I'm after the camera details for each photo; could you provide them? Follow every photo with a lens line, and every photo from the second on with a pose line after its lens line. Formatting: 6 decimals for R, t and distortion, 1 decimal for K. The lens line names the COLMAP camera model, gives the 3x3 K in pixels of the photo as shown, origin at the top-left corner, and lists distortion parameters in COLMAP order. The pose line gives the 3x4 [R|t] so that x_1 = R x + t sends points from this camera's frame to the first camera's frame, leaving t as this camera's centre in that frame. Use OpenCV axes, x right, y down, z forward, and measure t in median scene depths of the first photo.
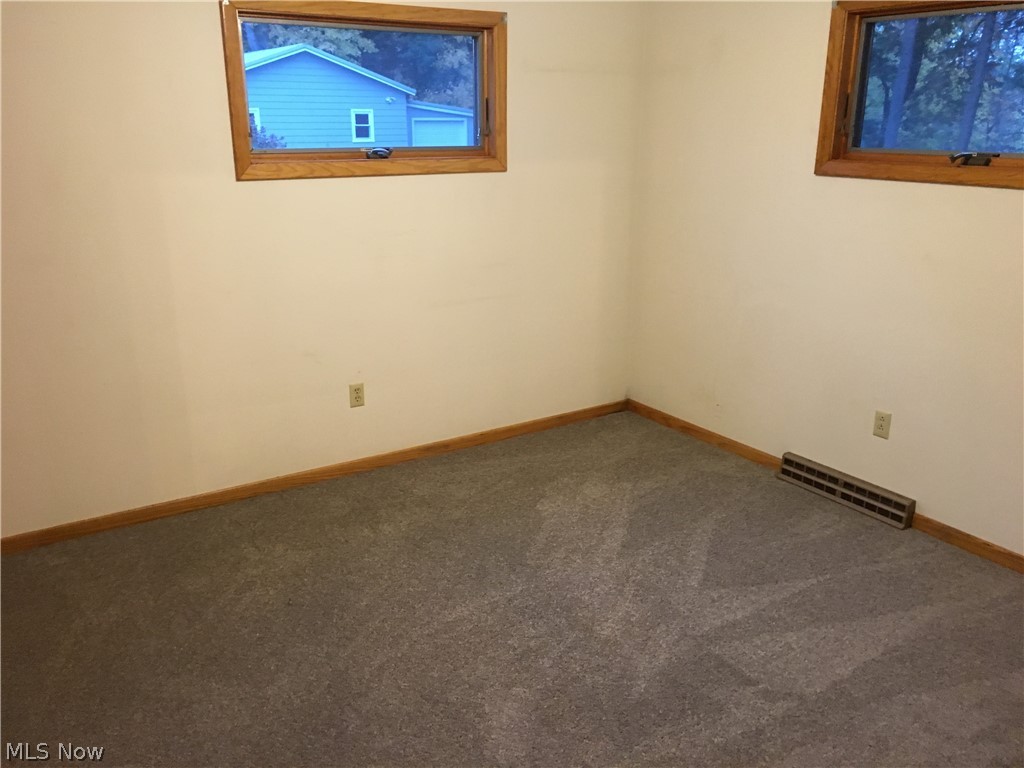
lens RADIAL K [[871.0, 0, 512.0], [0, 871.0, 384.0], [0, 0, 1]] dist [0.043188, -0.131295]
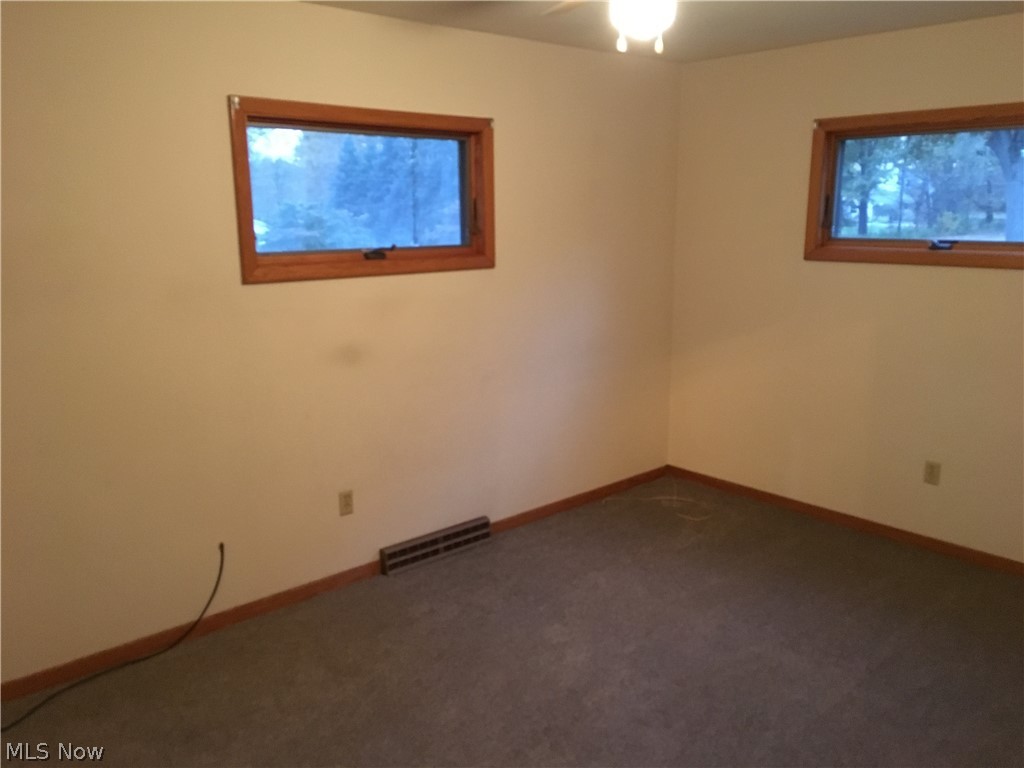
lens RADIAL K [[871.0, 0, 512.0], [0, 871.0, 384.0], [0, 0, 1]] dist [0.043188, -0.131295]
pose [[-0.152351, -0.195026, 0.968893, -0.695027], [0.305105, 0.923173, 0.233799, -0.310800], [-0.940053, 0.331234, -0.081143, 0.957607]]
